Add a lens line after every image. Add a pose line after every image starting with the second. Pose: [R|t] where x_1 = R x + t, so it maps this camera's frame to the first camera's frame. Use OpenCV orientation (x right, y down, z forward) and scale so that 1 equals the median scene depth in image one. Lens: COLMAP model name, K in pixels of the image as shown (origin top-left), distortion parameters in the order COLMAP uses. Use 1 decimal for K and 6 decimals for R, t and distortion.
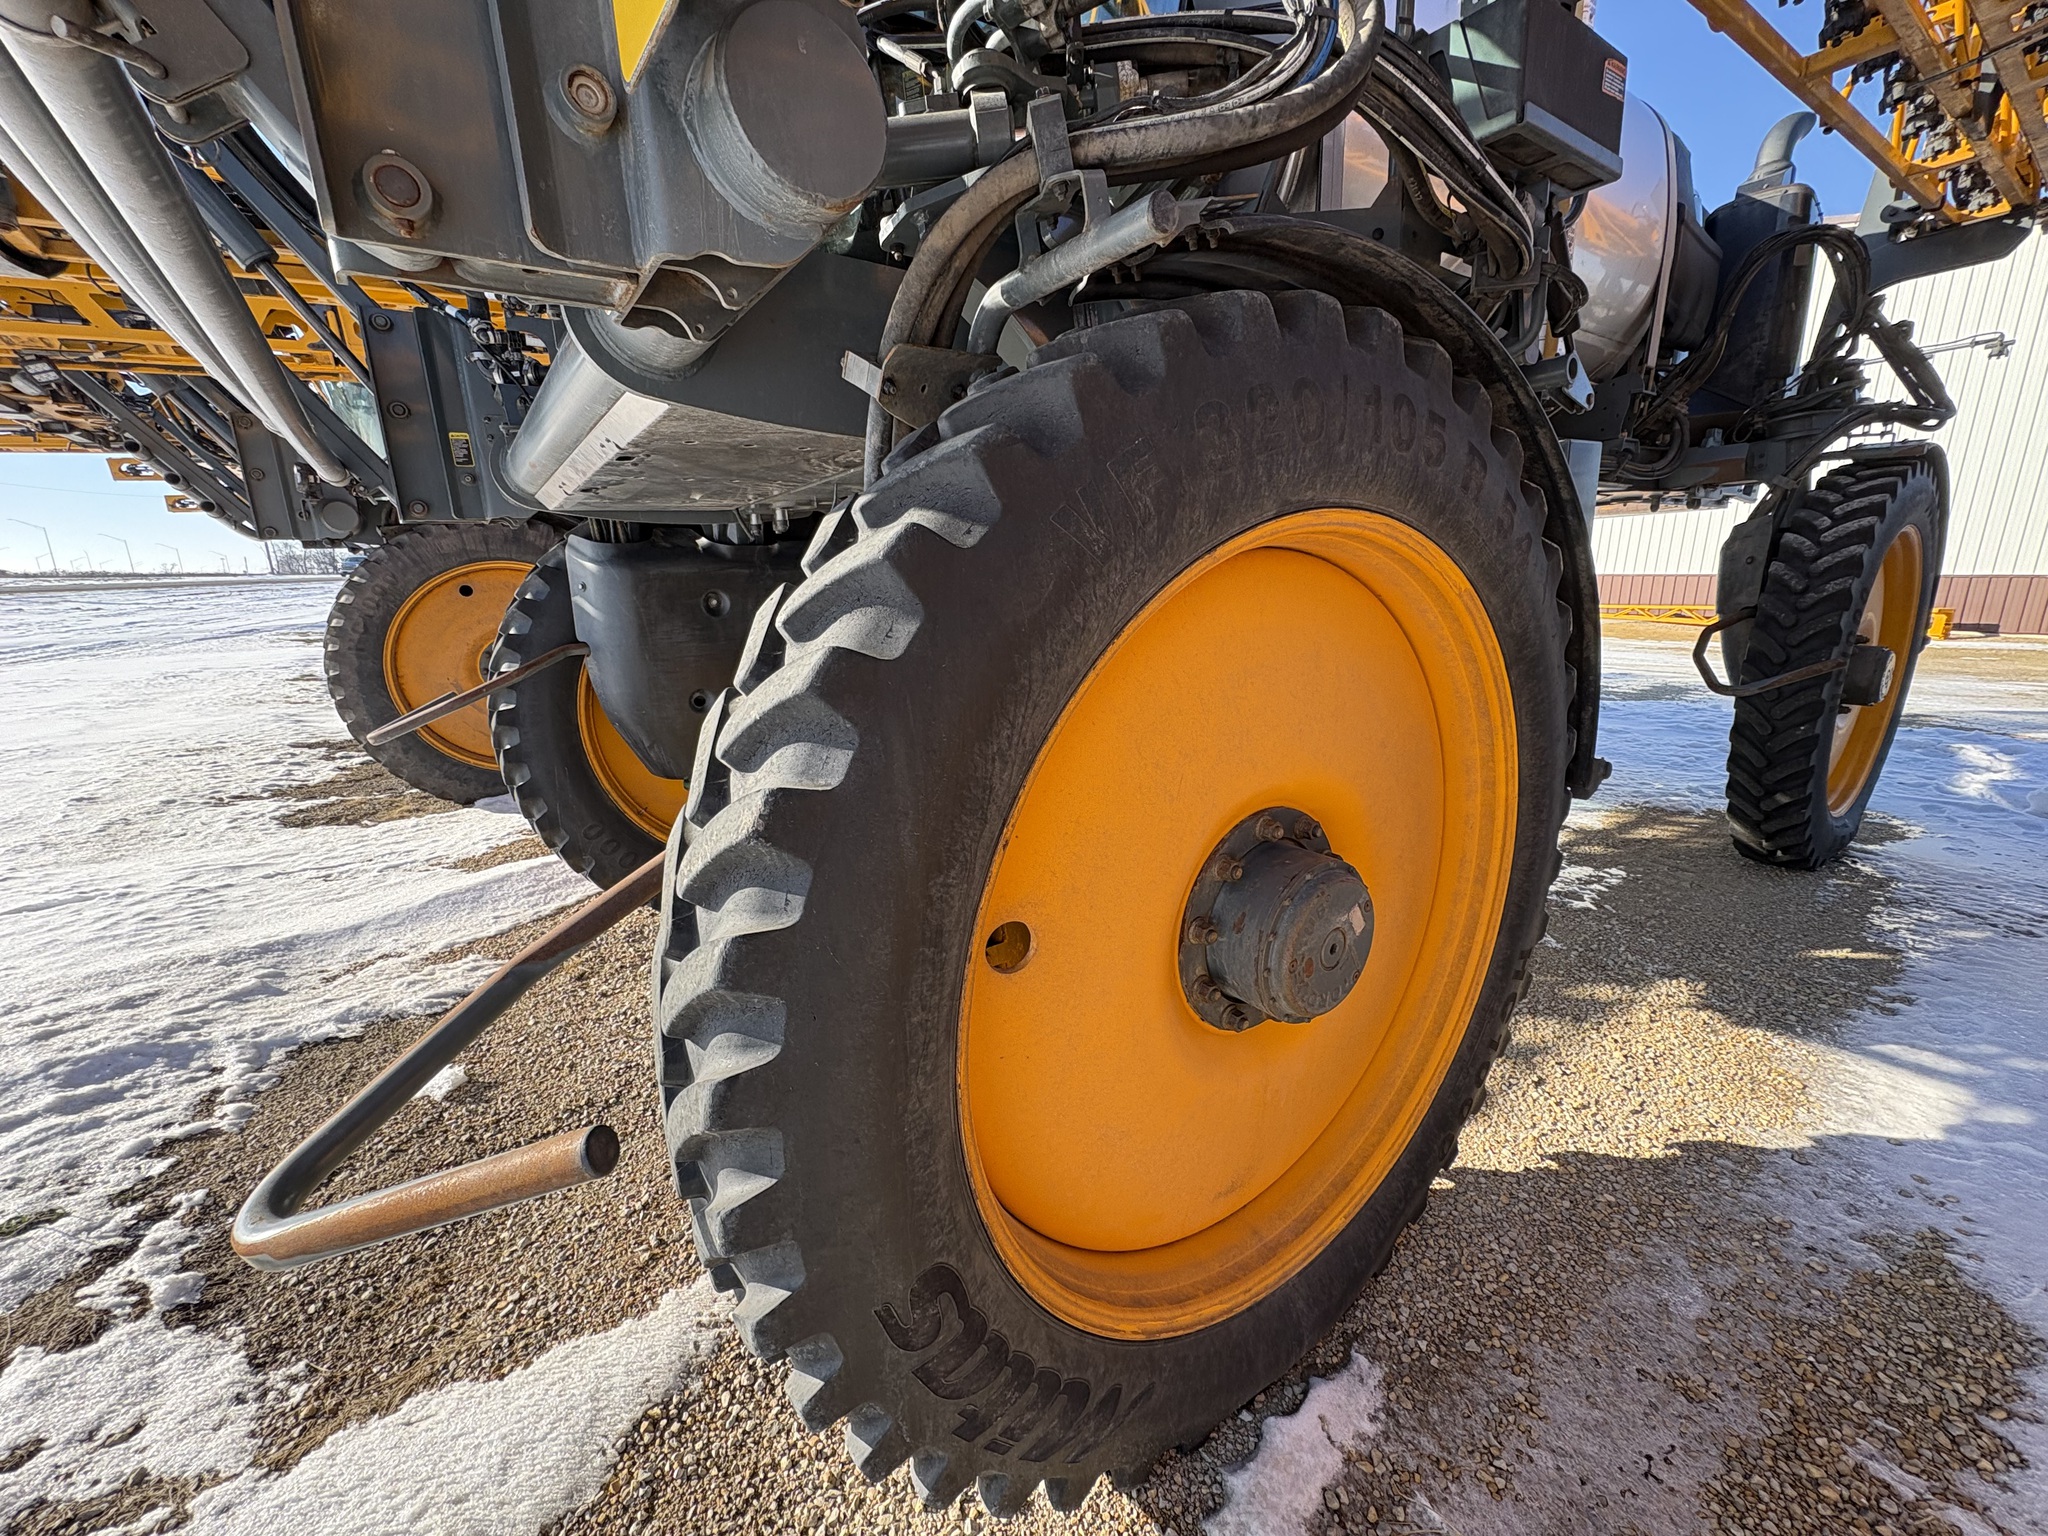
lens RADIAL K [[812.9, 0, 1025.1], [0, 812.9, 770.0], [0, 0, 1]] dist [-0.000183, -0.000172]
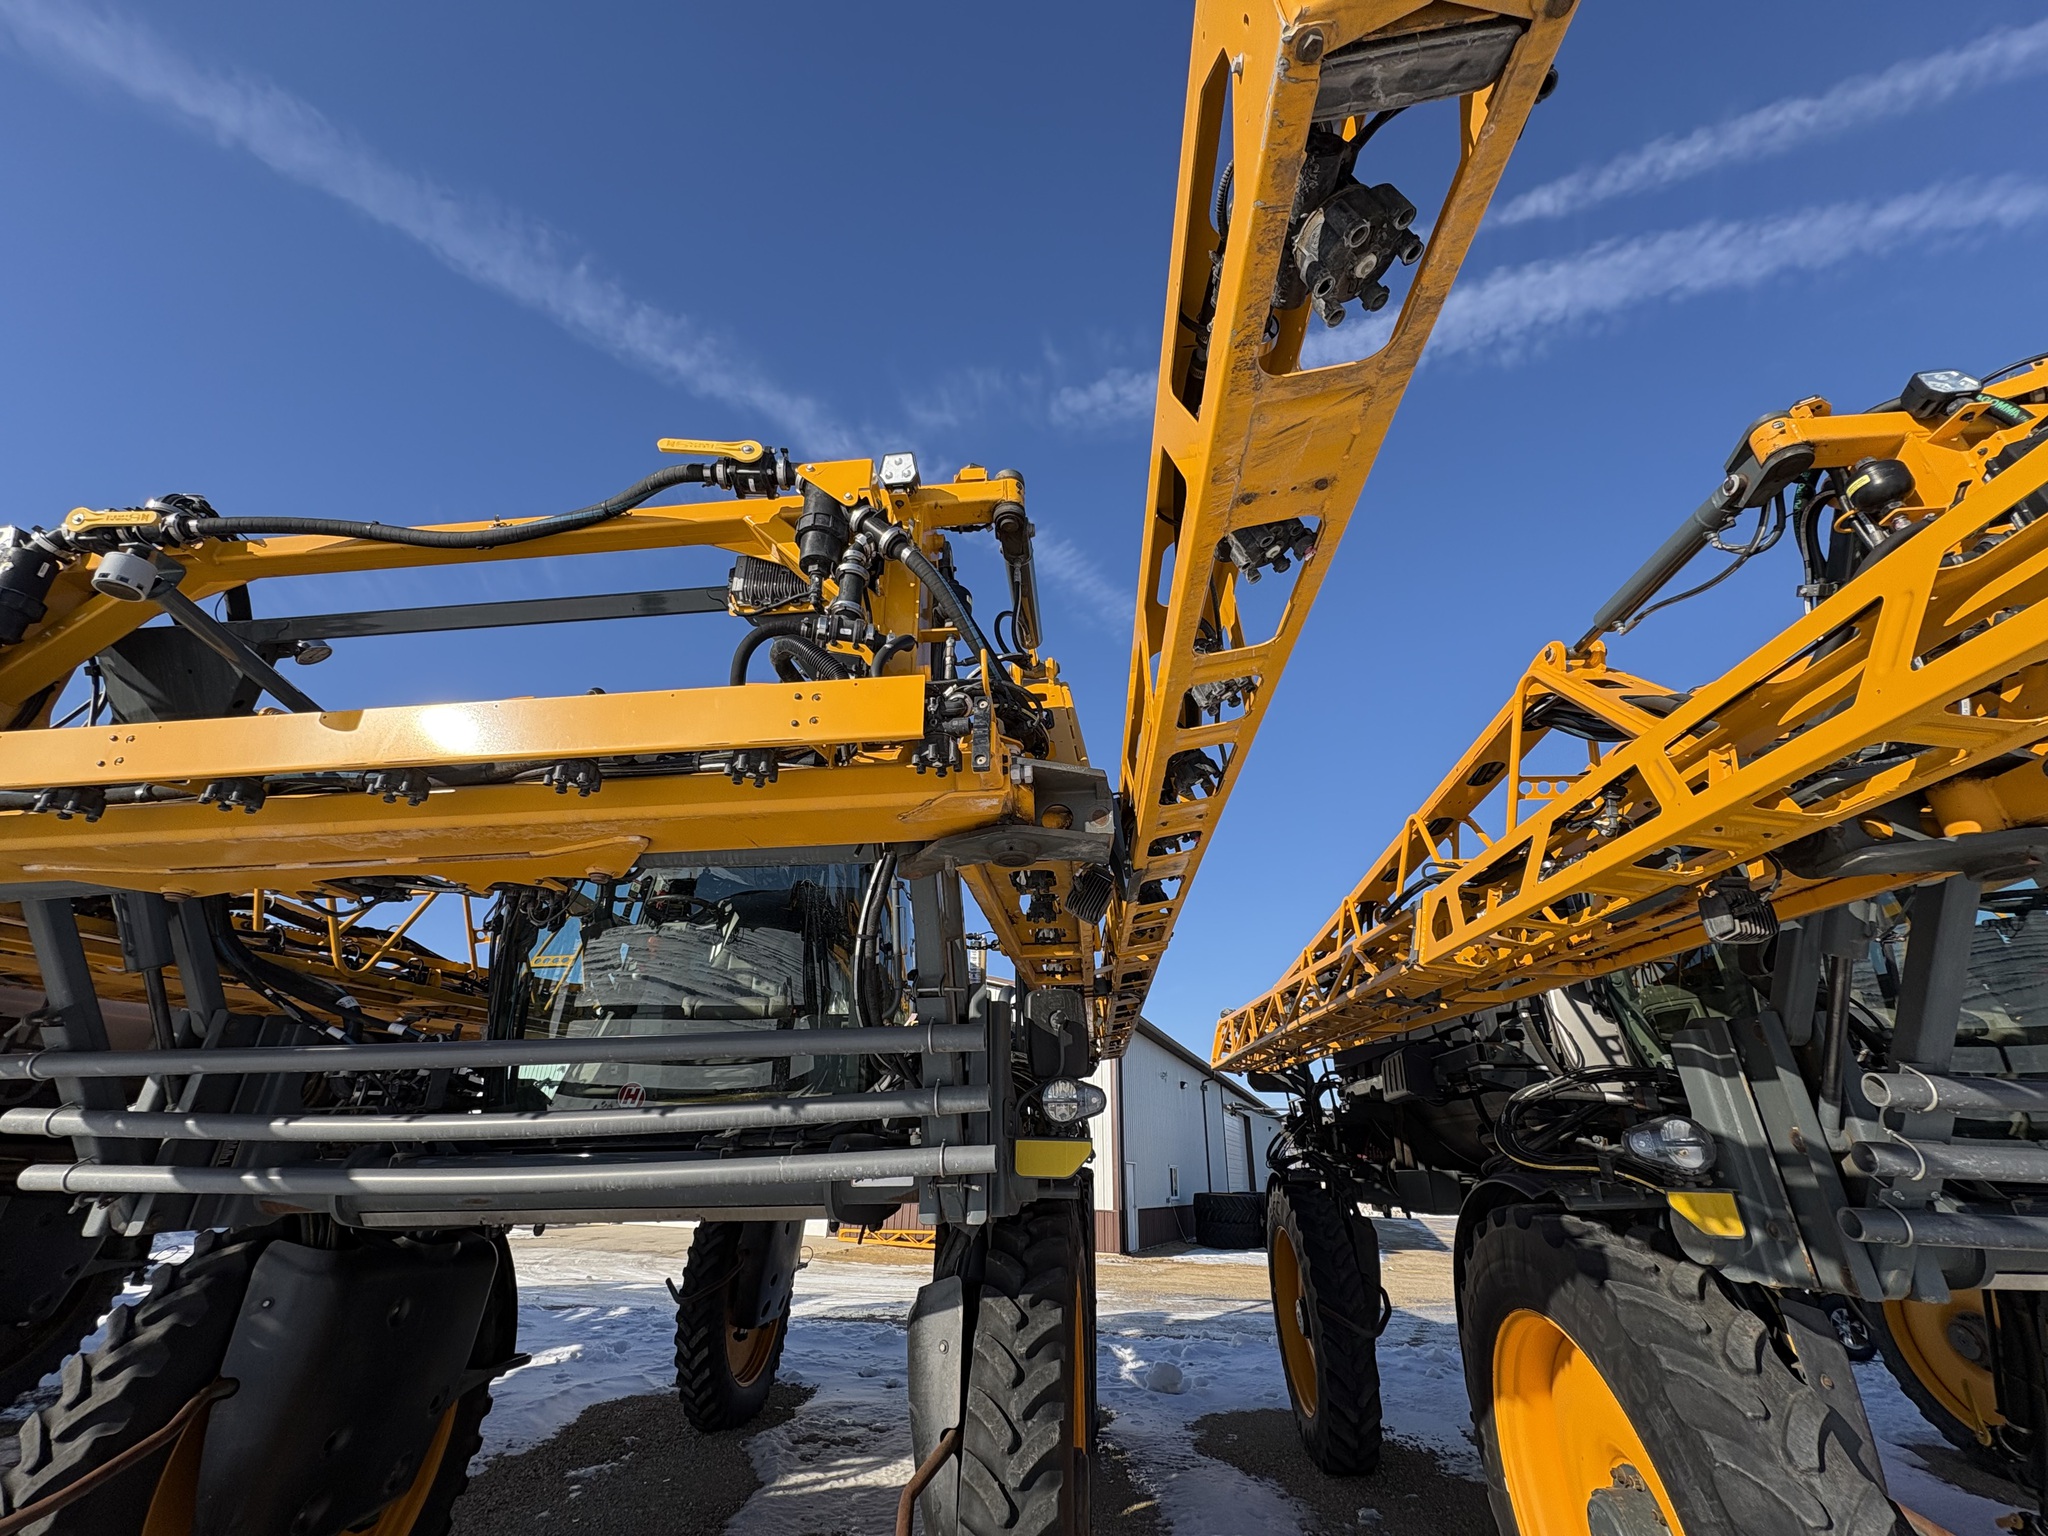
lens RADIAL K [[812.9, 0, 1025.1], [0, 812.9, 770.0], [0, 0, 1]] dist [-0.000183, -0.000172]
pose [[0.655225, 0.362264, 0.662907, -0.768868], [0.149773, 0.797803, -0.584019, -0.038234], [-0.740438, 0.481949, 0.468483, -0.343435]]
